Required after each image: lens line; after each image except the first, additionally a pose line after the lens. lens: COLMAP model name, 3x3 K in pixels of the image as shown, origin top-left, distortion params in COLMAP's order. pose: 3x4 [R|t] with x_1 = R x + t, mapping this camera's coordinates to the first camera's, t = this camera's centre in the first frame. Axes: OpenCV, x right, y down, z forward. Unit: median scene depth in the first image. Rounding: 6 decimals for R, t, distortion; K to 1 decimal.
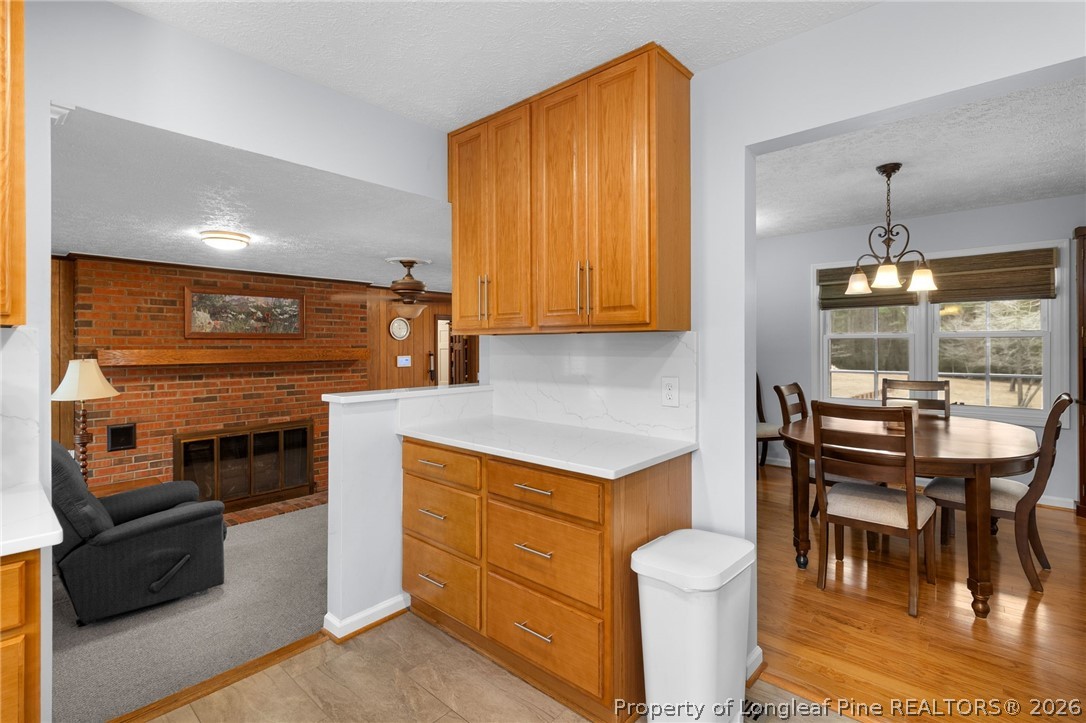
lens RADIAL K [[507.4, 0, 543.4], [0, 507.4, 342.1], [0, 0, 1]] dist [0.002463, 0.000173]
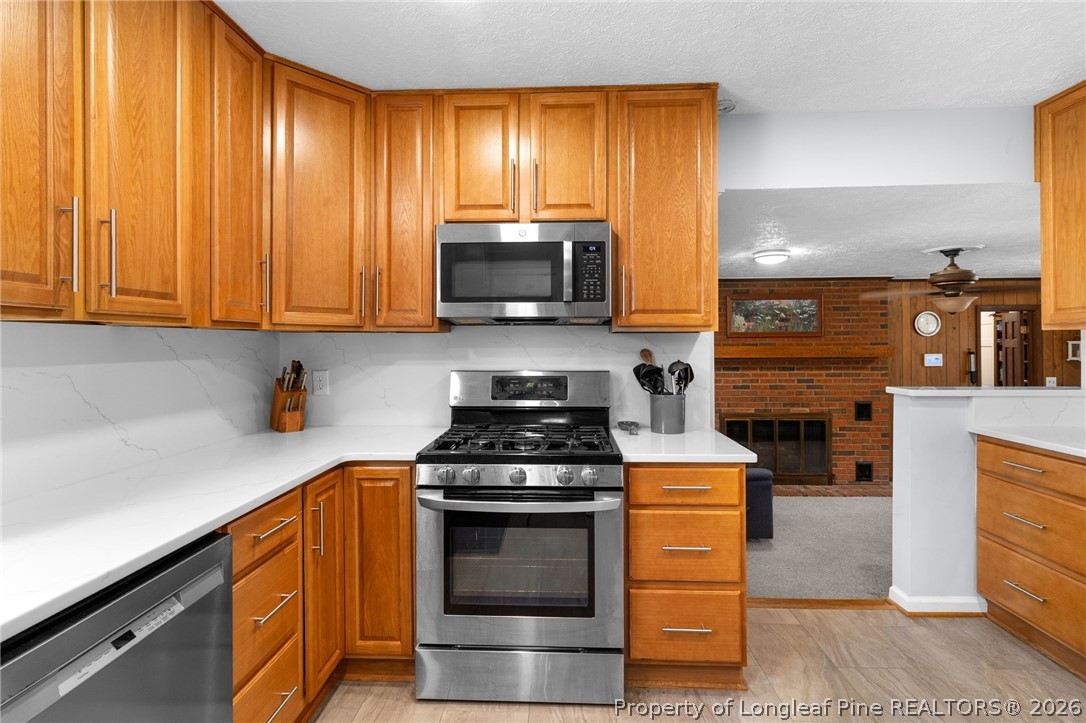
lens RADIAL K [[507.4, 0, 543.4], [0, 507.4, 342.1], [0, 0, 1]] dist [0.002463, 0.000173]
pose [[0.634521, -0.004681, -0.772892, -0.025171], [0.008886, 0.999960, 0.001239, -0.001161], [0.772855, -0.007654, 0.634537, -0.135694]]
